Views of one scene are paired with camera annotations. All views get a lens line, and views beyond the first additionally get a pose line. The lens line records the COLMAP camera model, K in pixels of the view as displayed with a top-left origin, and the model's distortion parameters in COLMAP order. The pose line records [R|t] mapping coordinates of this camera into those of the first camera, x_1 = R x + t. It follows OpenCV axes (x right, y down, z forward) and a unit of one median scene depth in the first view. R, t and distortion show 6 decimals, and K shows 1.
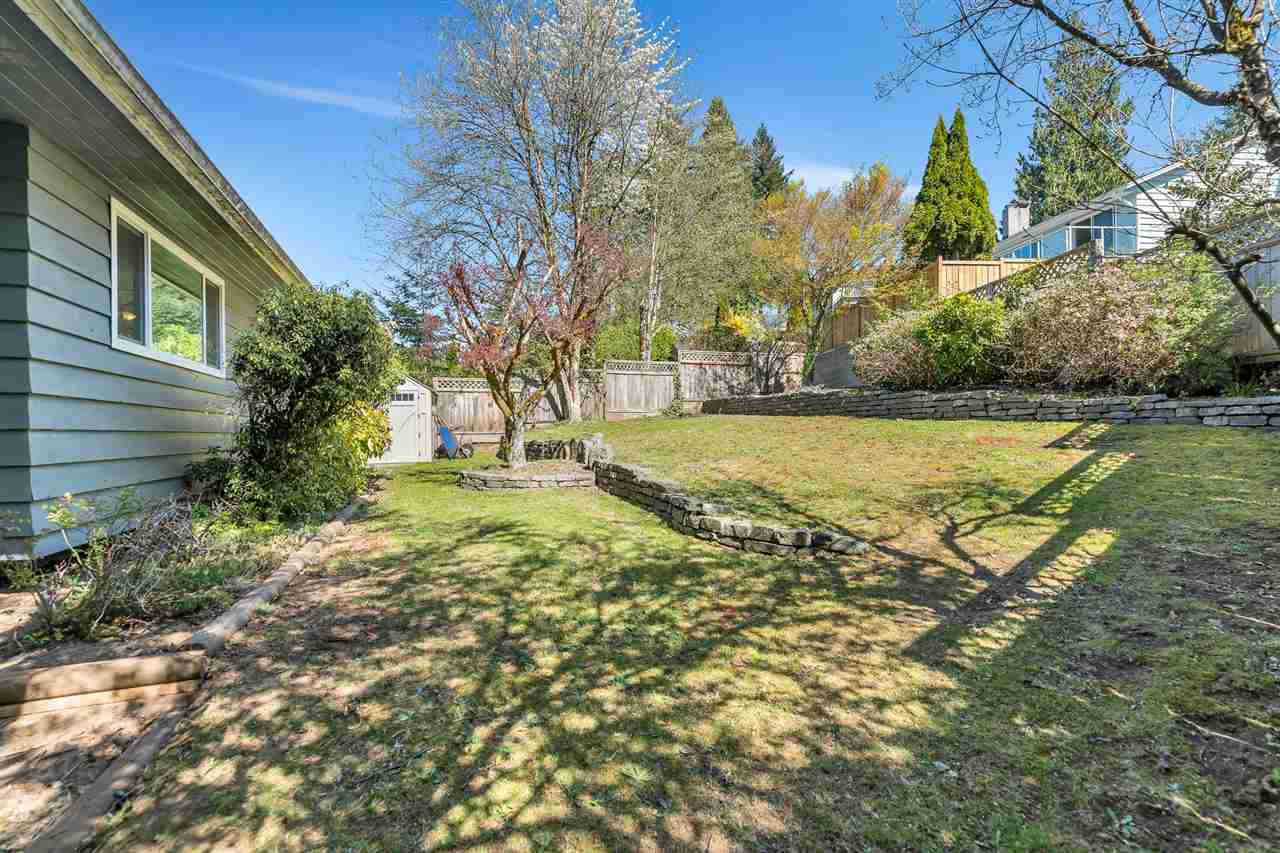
lens RADIAL K [[585.4, 0, 638.5], [0, 585.4, 449.4], [0, 0, 1]] dist [0.000970, 0.000041]
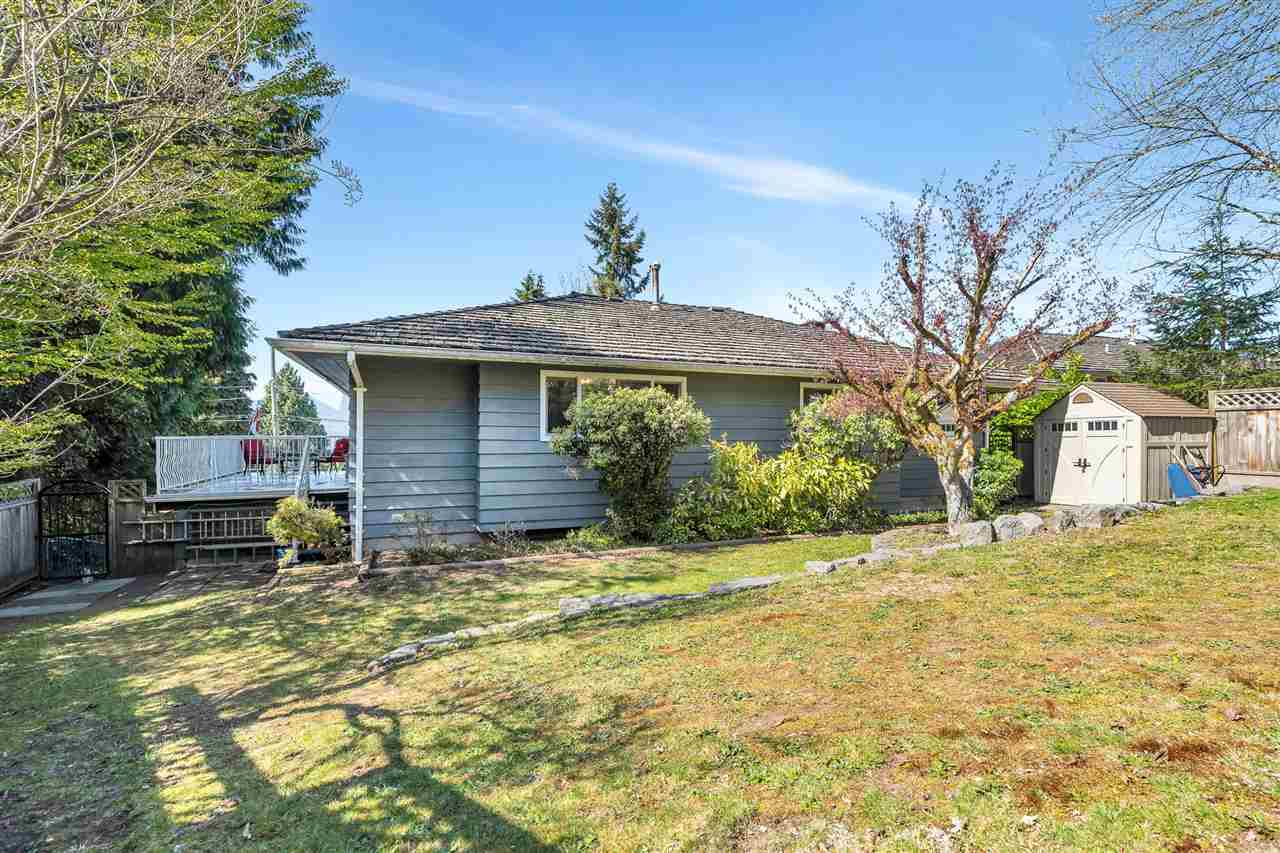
lens RADIAL K [[585.4, 0, 638.5], [0, 585.4, 449.4], [0, 0, 1]] dist [0.000970, 0.000041]
pose [[0.061055, 0.022531, -0.997880, 1.722216], [-0.032281, 0.999267, 0.020587, -0.277840], [0.997612, 0.030955, 0.061738, 1.743138]]
